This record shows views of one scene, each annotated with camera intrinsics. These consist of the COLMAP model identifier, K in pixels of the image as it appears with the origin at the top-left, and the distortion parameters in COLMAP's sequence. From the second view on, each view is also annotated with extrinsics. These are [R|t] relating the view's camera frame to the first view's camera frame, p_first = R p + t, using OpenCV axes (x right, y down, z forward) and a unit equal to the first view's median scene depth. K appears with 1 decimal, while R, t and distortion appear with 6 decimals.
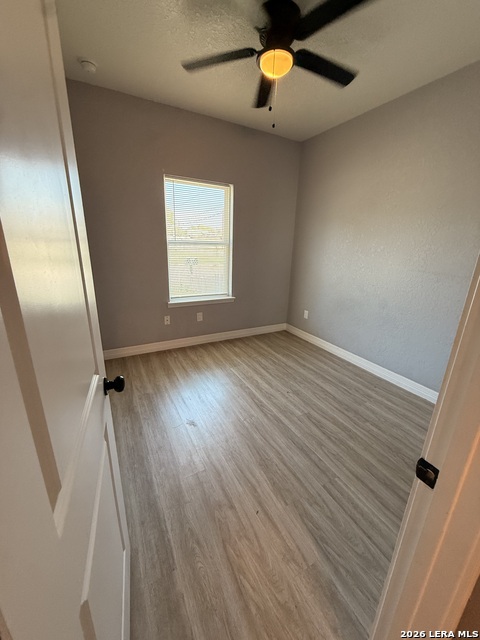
lens RADIAL K [[256.5, 0, 236.8], [0, 256.5, 321.1], [0, 0, 1]] dist [-0.002498, 0.000589]
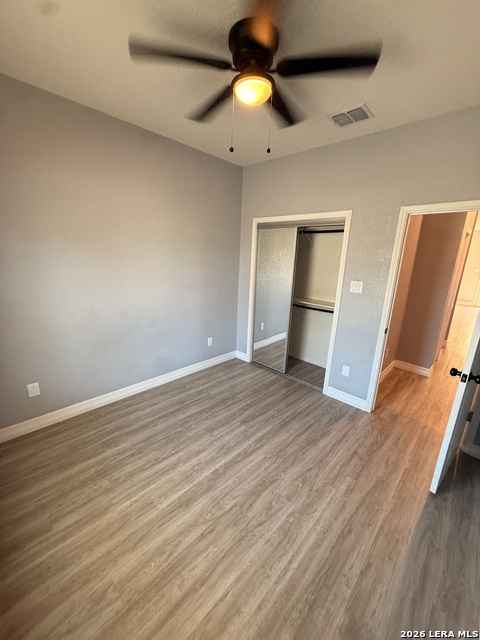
lens RADIAL K [[256.5, 0, 244.3], [0, 256.5, 317.5], [0, 0, 1]] dist [-0.002498, 0.000589]
pose [[-0.325801, -0.267353, 0.906850, -0.502611], [0.234294, 0.906433, 0.351404, -0.362277], [-0.915947, 0.326958, -0.232678, 0.873225]]
